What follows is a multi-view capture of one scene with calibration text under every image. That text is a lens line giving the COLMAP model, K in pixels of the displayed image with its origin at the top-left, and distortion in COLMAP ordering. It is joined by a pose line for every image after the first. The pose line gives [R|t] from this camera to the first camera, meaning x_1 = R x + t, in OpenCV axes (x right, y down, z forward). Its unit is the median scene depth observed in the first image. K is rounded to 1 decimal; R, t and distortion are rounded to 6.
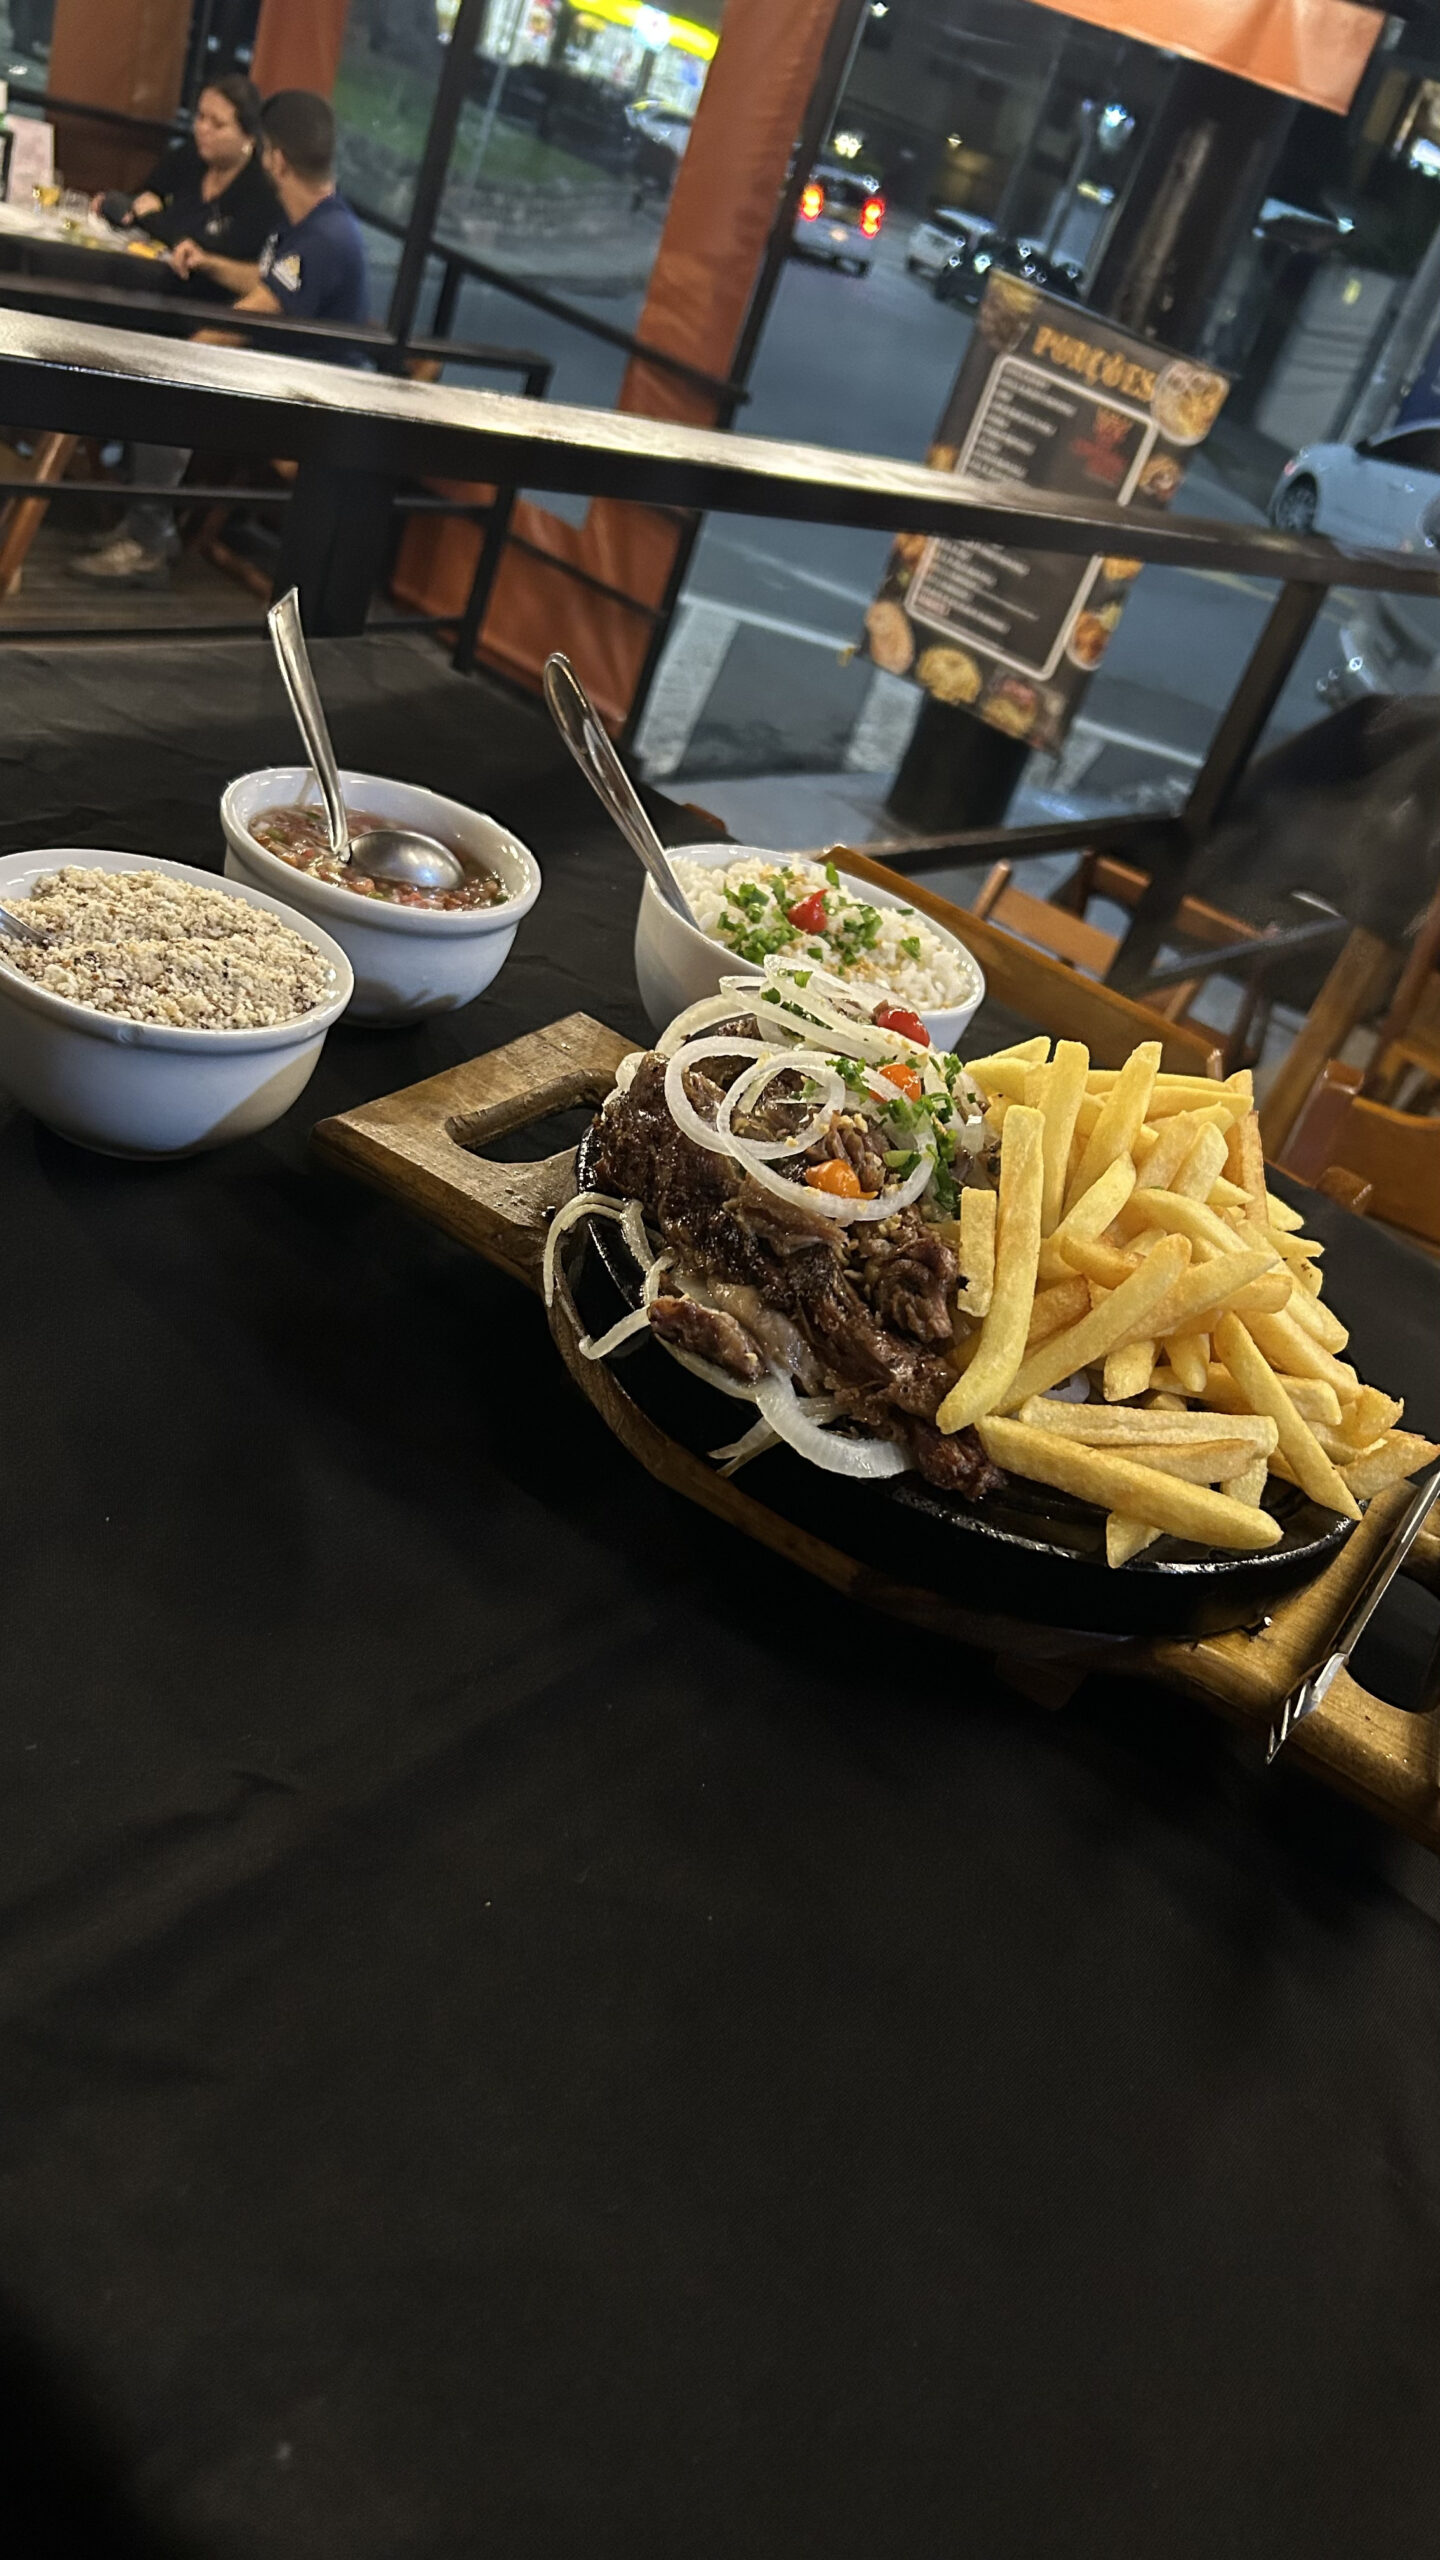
lens RADIAL K [[1976.1, 0, 720.0], [0, 1976.1, 1280.0], [0, 0, 1]] dist [0.092175, -0.234855]
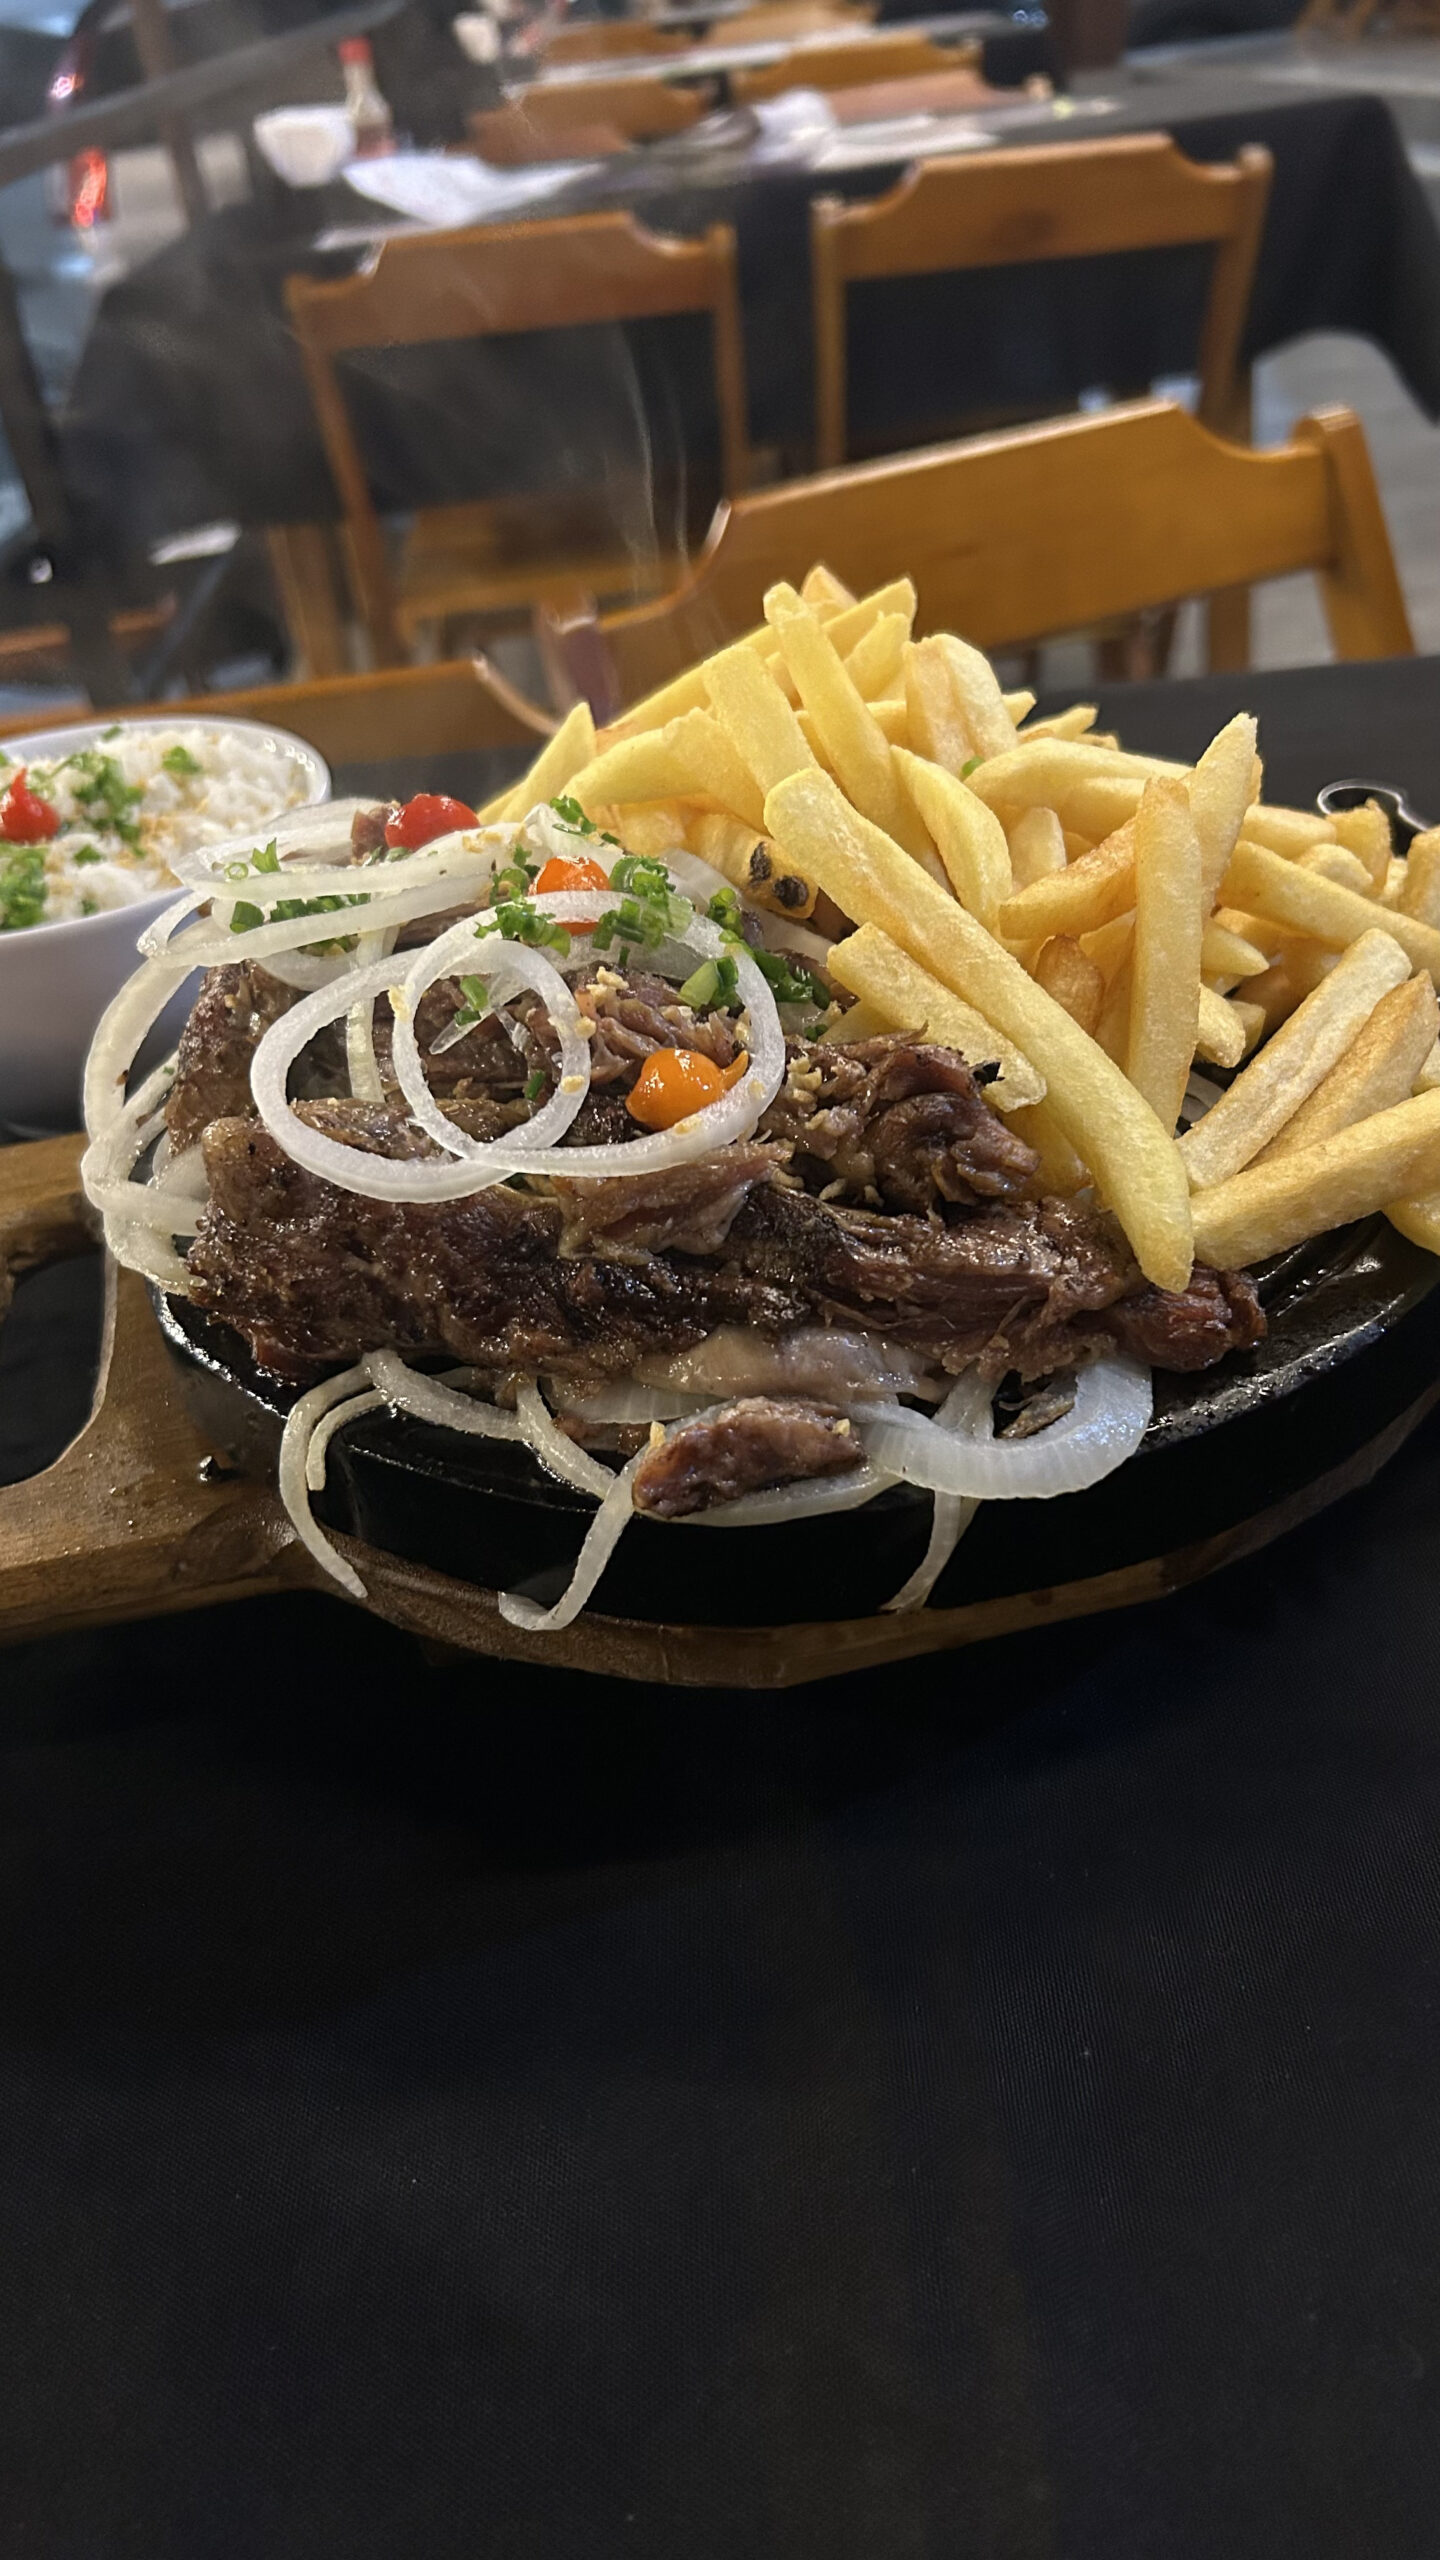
lens RADIAL K [[1976.1, 0, 720.0], [0, 1976.1, 1280.0], [0, 0, 1]] dist [0.092175, -0.234855]
pose [[0.680242, -0.675182, 0.285307, -0.127540], [0.627707, 0.737586, 0.248899, -0.139479], [-0.378490, 0.009778, 0.925554, 0.482410]]
